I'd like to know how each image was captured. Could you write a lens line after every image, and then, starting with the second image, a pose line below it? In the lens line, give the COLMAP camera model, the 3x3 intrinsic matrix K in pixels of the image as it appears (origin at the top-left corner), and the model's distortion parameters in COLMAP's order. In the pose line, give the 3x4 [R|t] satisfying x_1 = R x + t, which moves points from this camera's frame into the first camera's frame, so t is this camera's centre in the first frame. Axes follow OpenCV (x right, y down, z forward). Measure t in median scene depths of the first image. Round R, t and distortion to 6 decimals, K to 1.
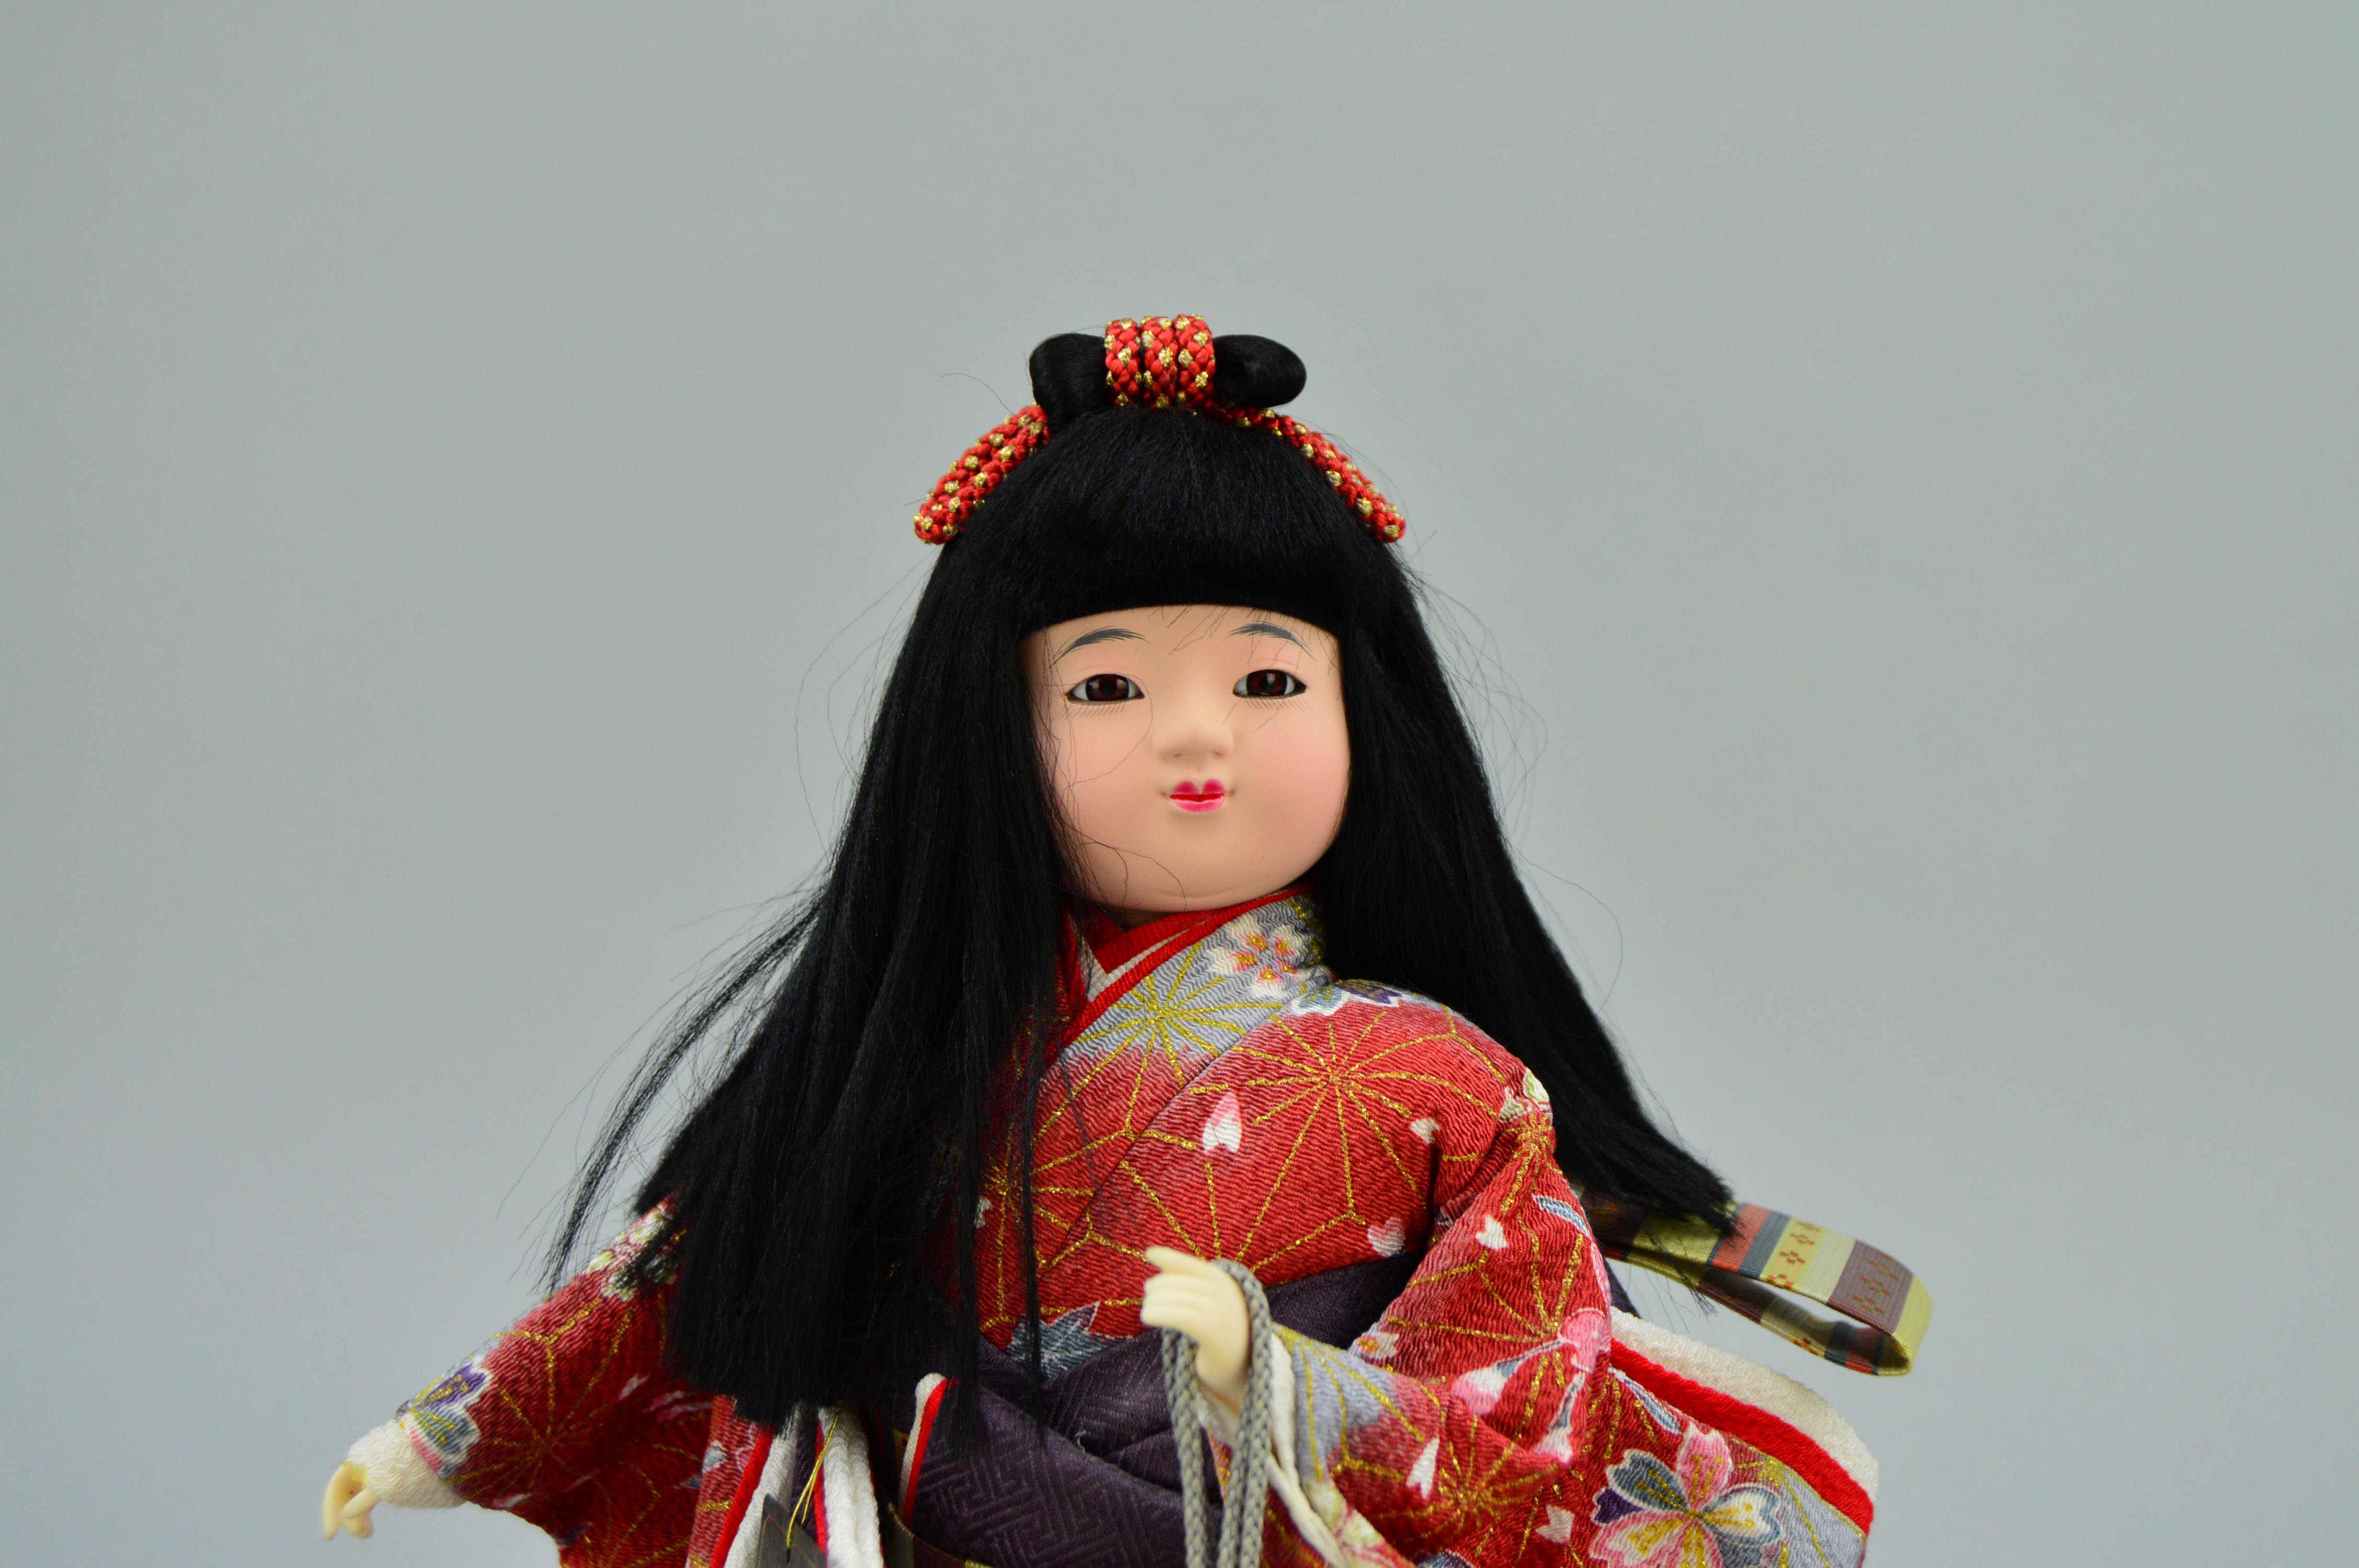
lens RADIAL K [[2911.9, 0, 1196.9], [0, 2911.9, 787.1], [0, 0, 1]] dist [-0.074239, 0.000000]
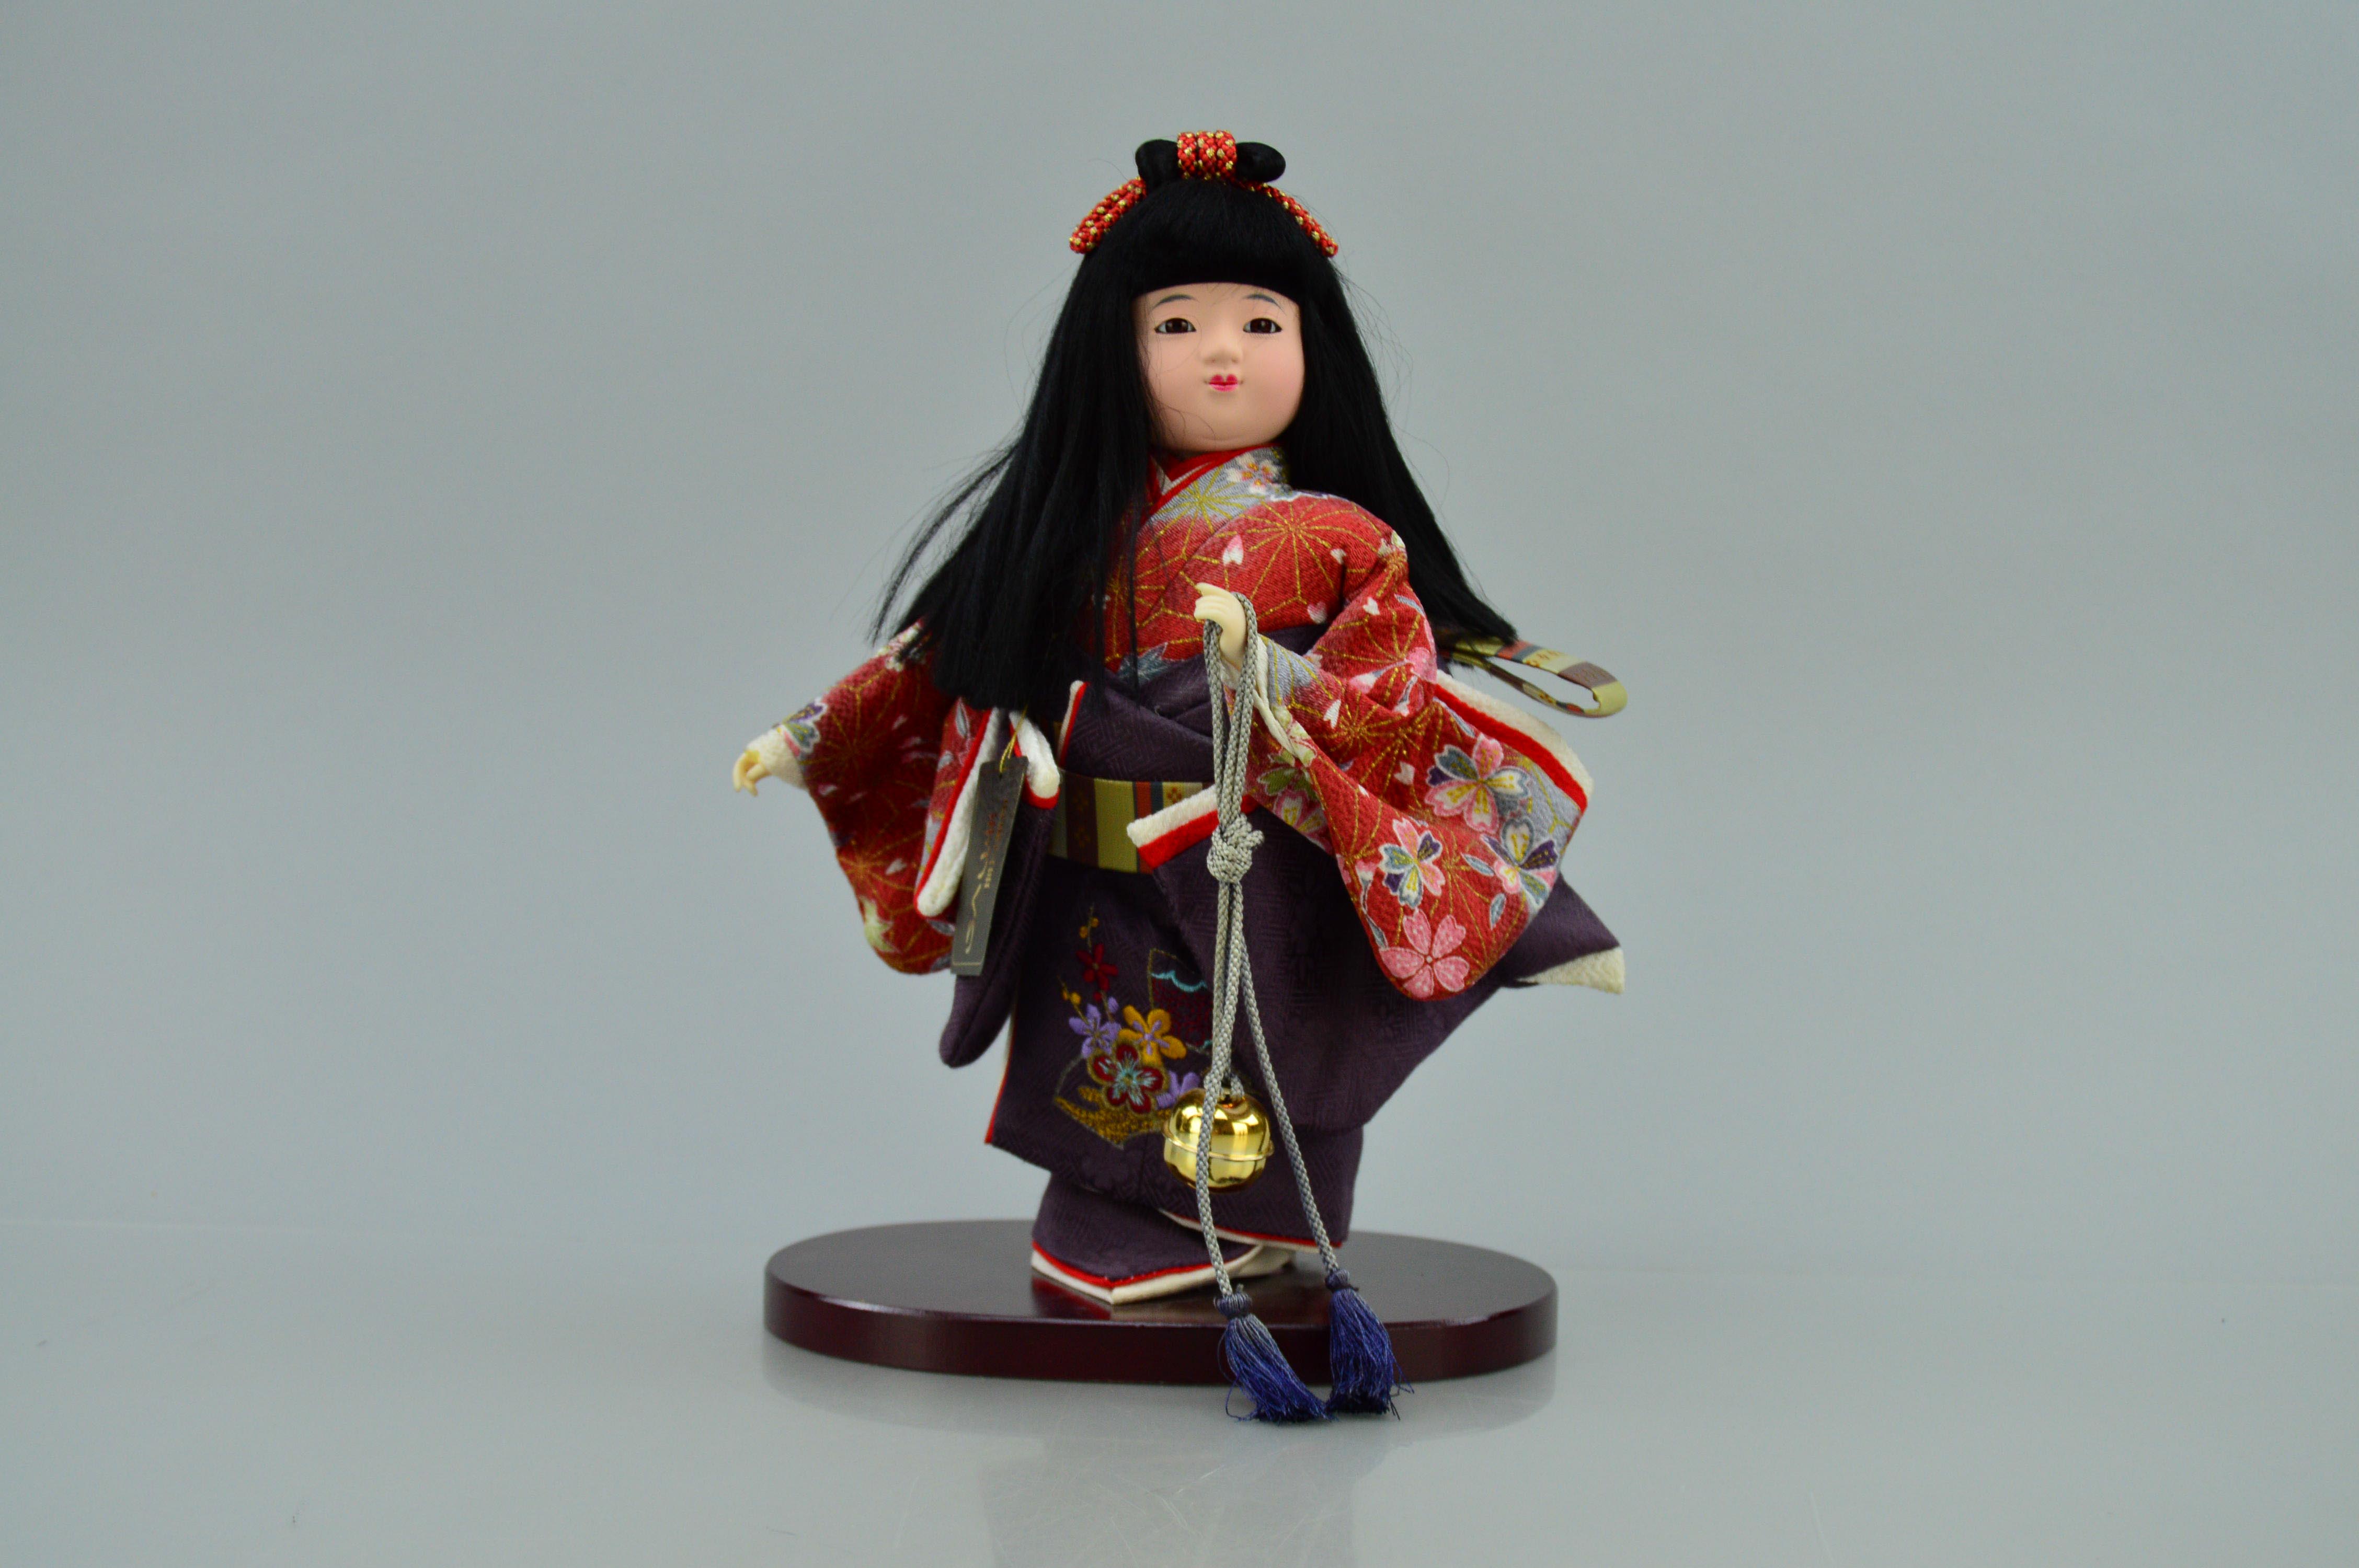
lens RADIAL K [[3368.9, 0, 1167.0], [0, 3368.9, 792.5], [0, 0, 1]] dist [-0.028887, 0.000000]
pose [[0.999791, 0.020434, -0.001027, -0.027842], [-0.020409, 0.999586, 0.020264, 0.218571], [0.001441, -0.020238, 0.999794, -1.162348]]
